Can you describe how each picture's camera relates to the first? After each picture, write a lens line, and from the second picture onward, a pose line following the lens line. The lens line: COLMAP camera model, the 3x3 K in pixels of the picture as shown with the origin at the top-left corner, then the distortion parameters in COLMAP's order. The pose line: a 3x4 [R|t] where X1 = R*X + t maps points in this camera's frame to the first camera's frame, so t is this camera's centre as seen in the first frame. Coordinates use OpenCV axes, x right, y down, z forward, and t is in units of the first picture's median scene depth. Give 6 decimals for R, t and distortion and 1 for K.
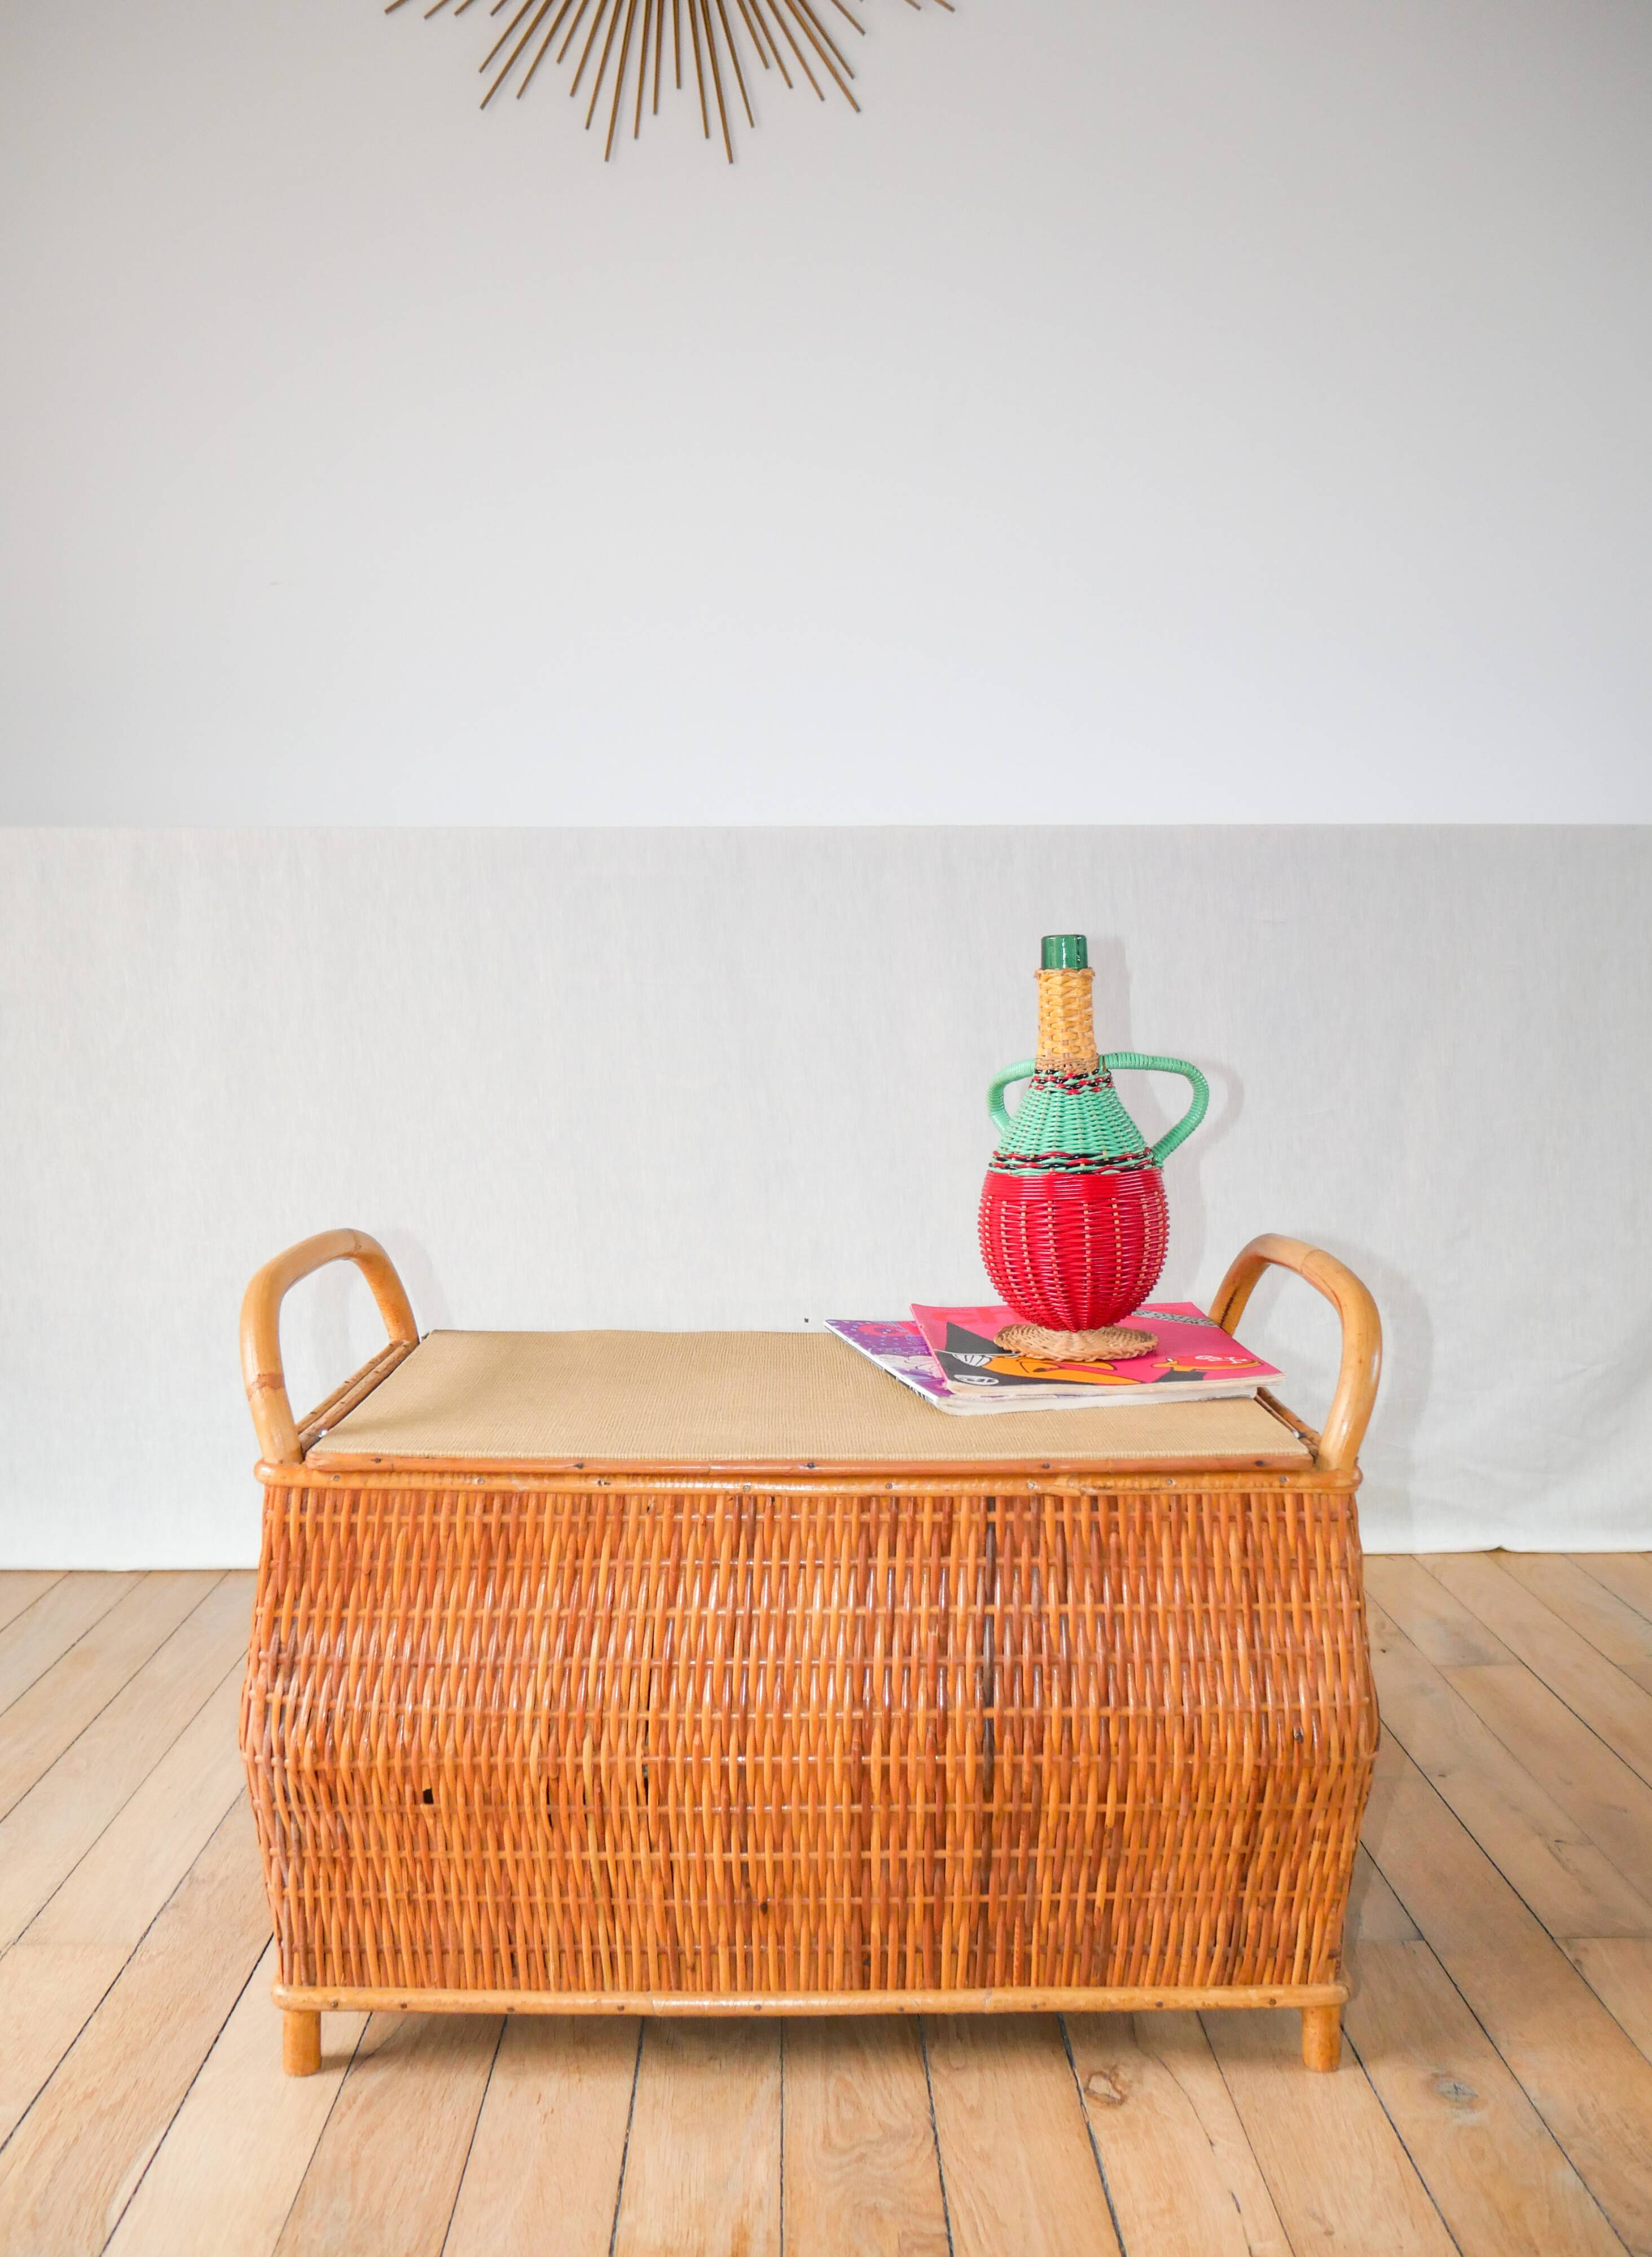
lens RADIAL K [[2113.2, 0, 848.3], [0, 2113.2, 1148.9], [0, 0, 1]] dist [-0.003900, -0.007925]
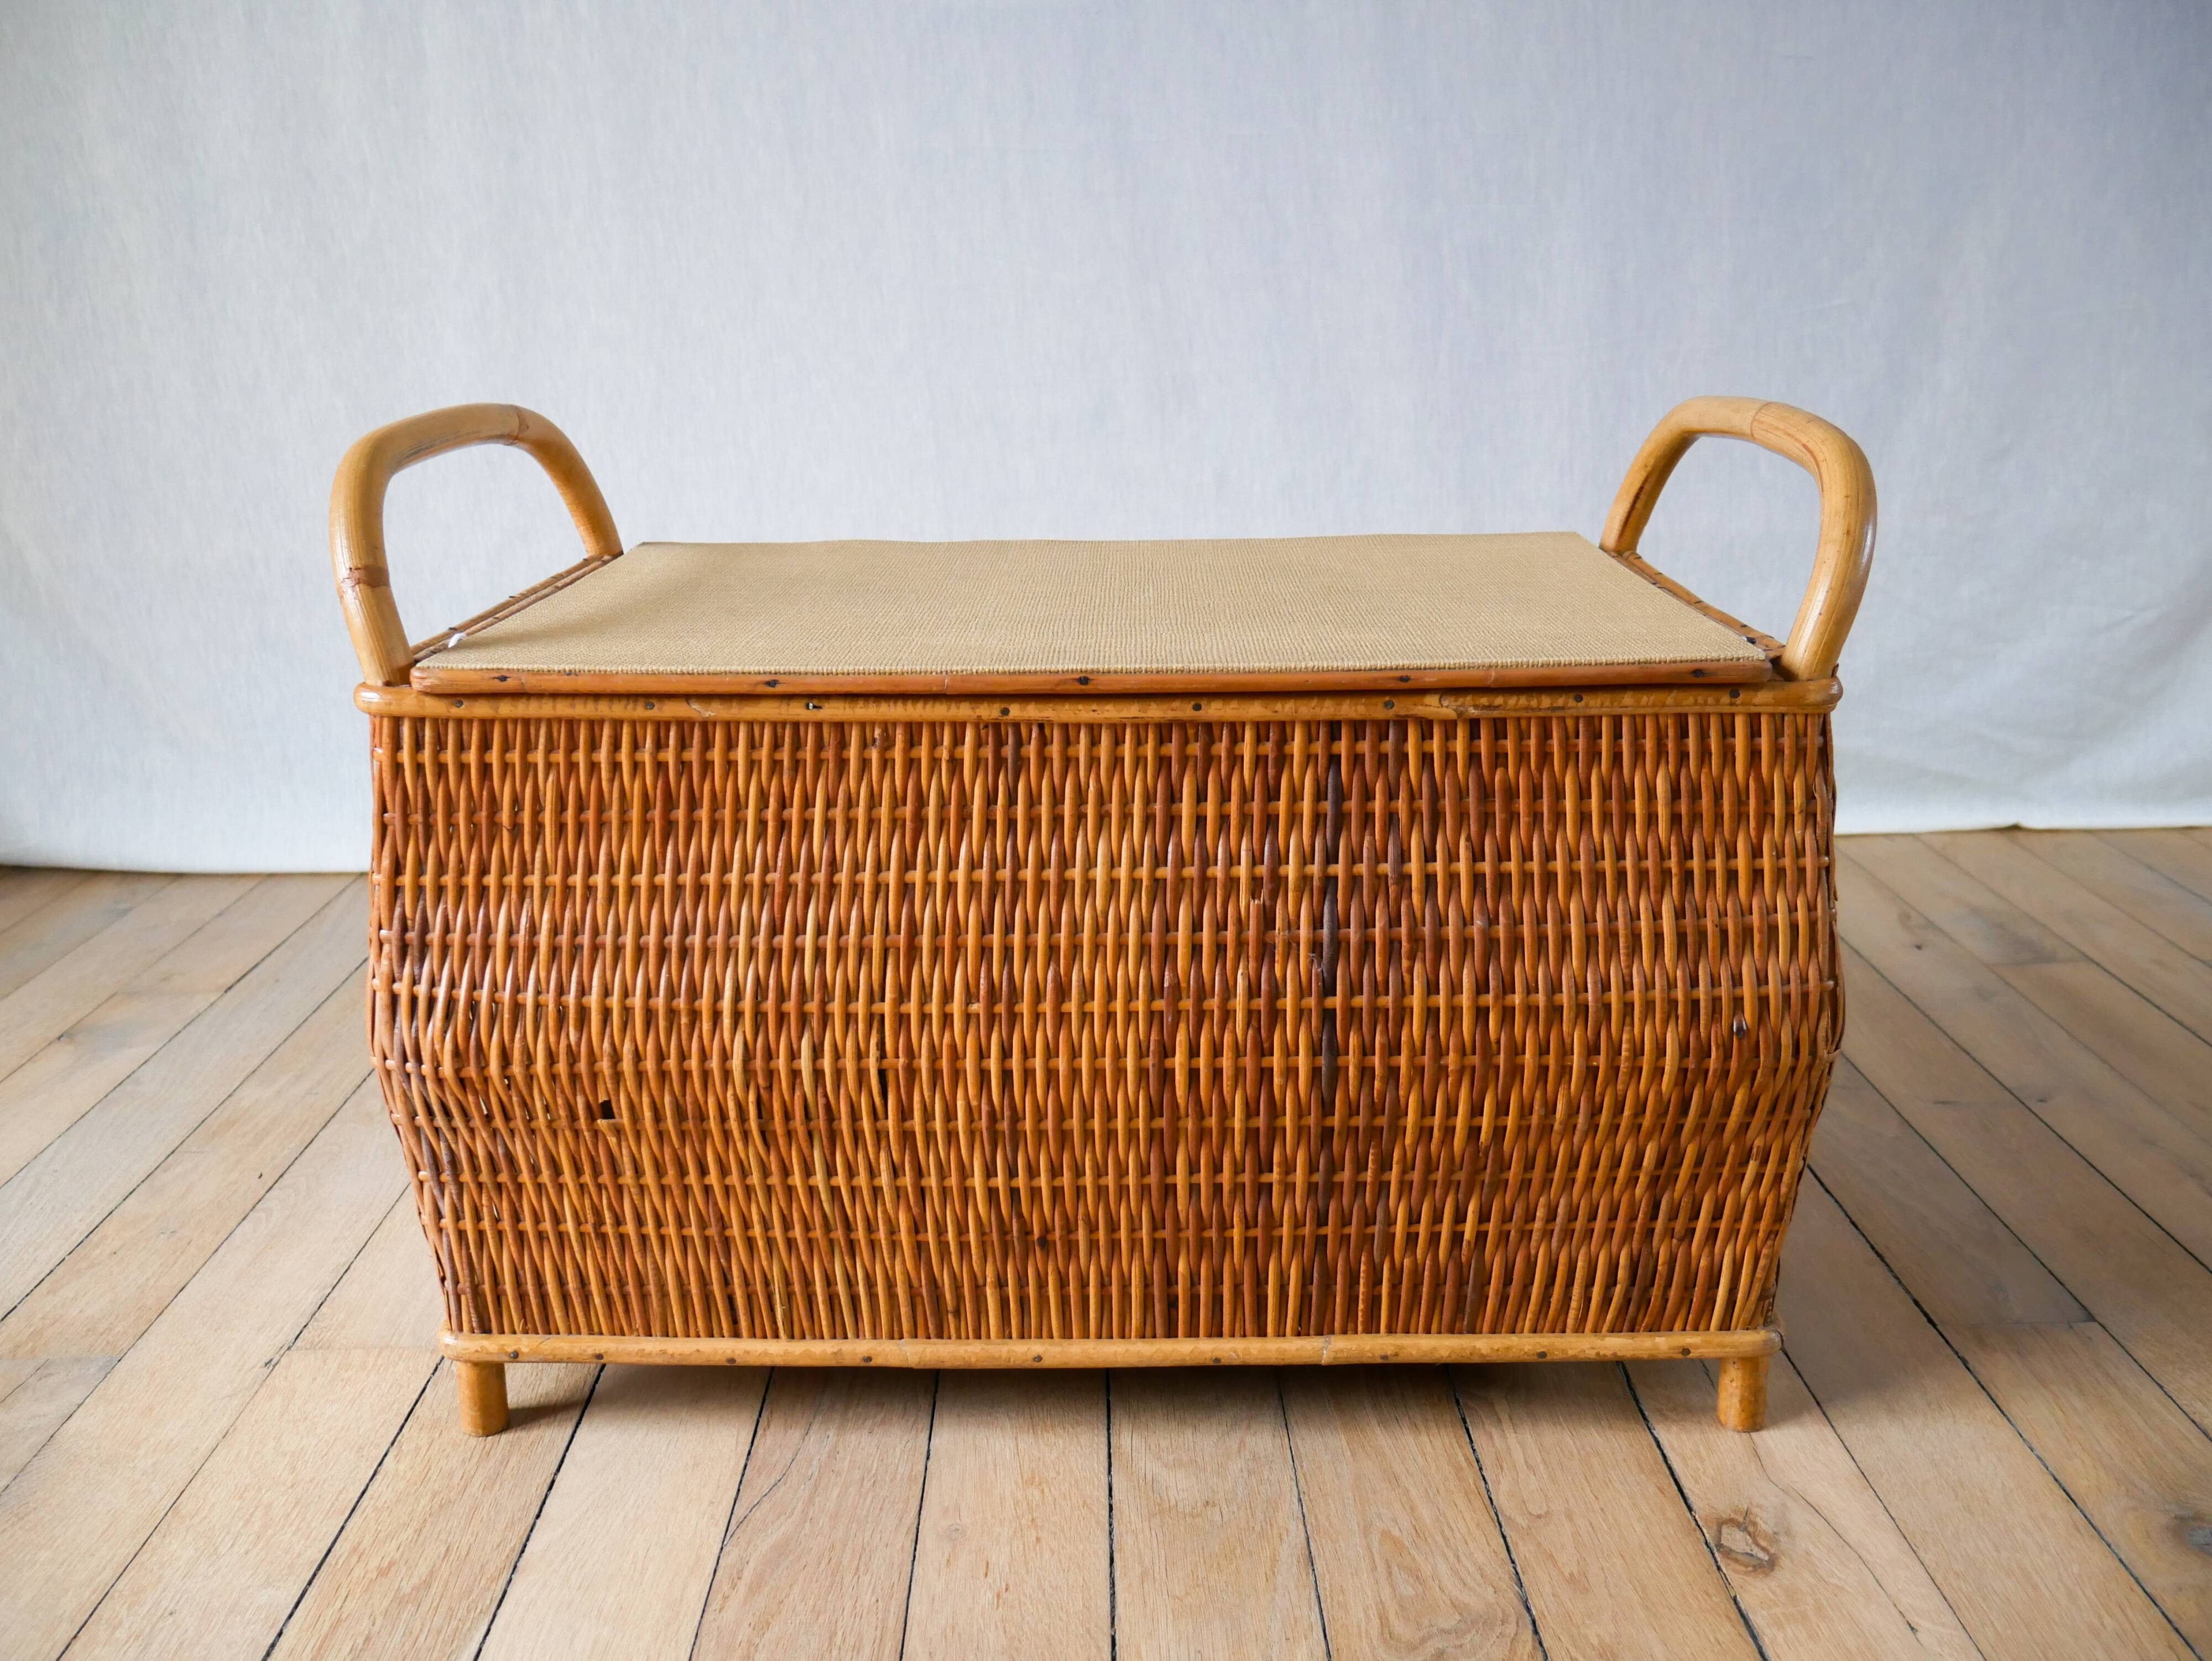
lens RADIAL K [[1963.5, 0, 1112.2], [0, 1963.5, 843.0], [0, 0, 1]] dist [-0.011821, 0.010198]
pose [[0.999349, -0.007171, -0.035345, 0.013553], [0.013841, 0.981242, 0.192283, 0.073018], [0.033303, -0.192647, 0.980703, 0.313917]]
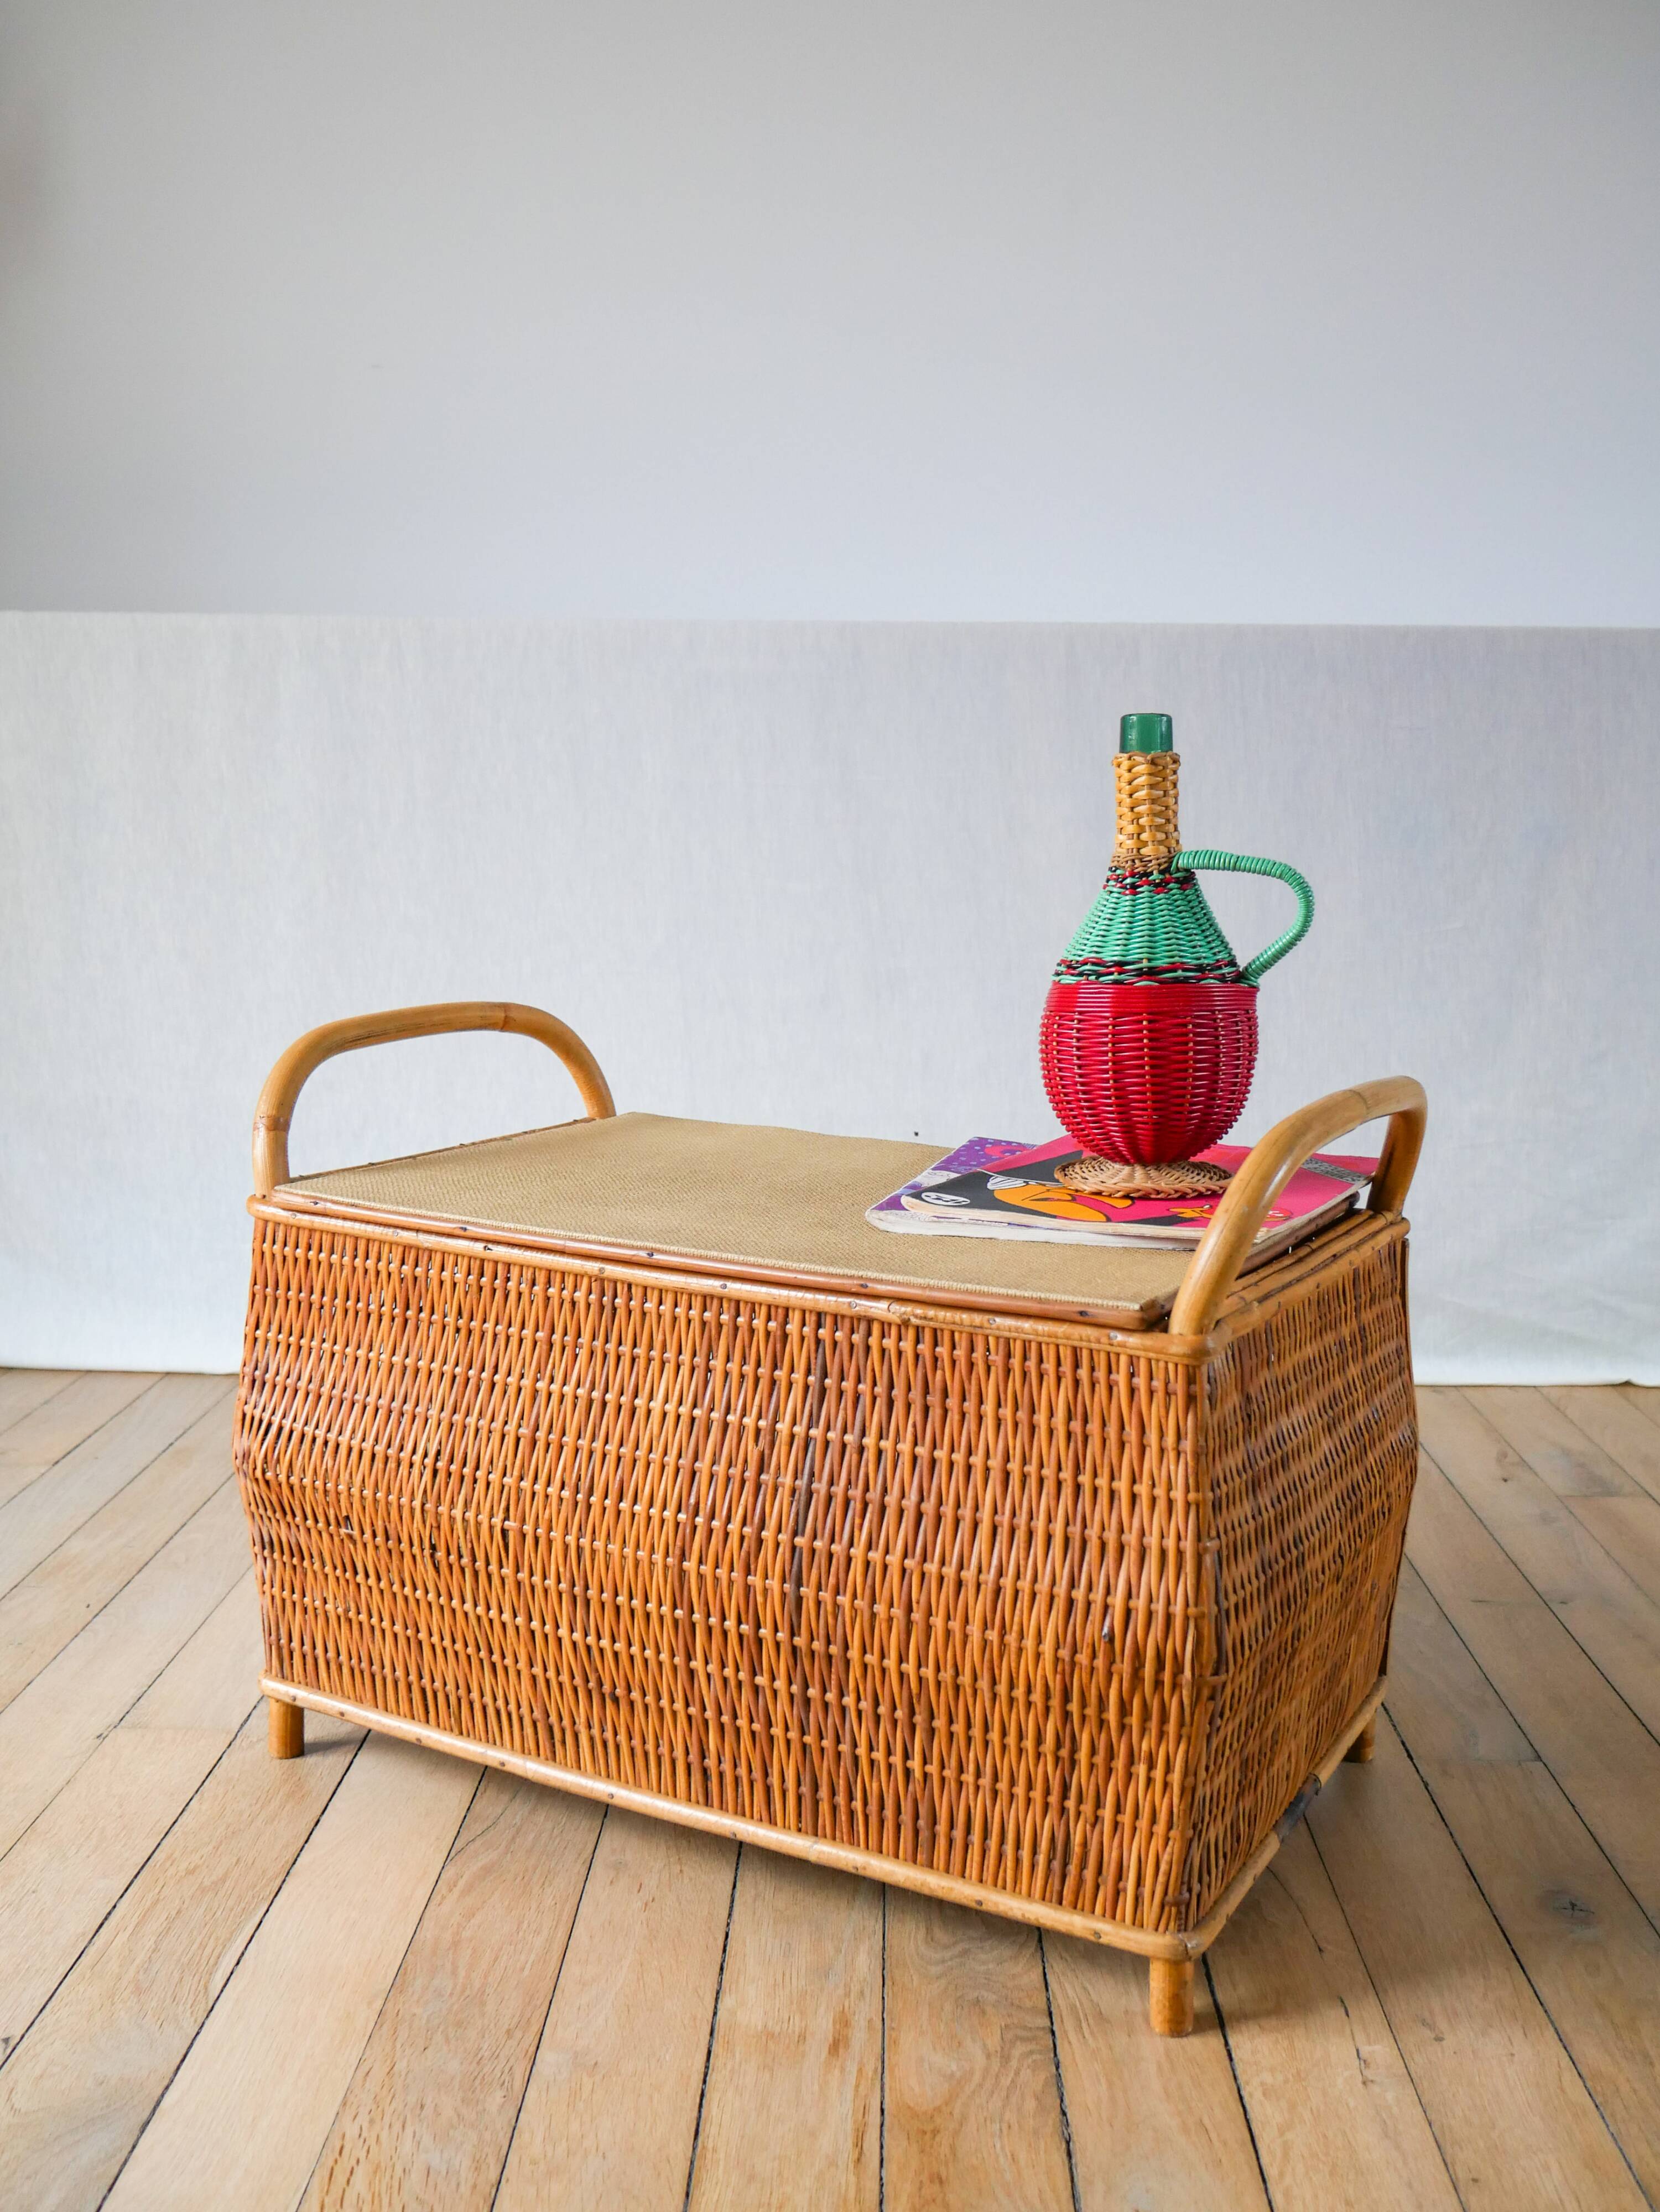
lens RADIAL K [[2162.5, 0, 830.0], [0, 2162.5, 1106.0], [0, 0, 1]] dist [-0.002142, 0.004490]
pose [[0.857529, 0.080661, -0.508073, 0.543678], [-0.059433, 0.996552, 0.057899, 0.019822], [0.510992, -0.019454, 0.859366, 0.191193]]
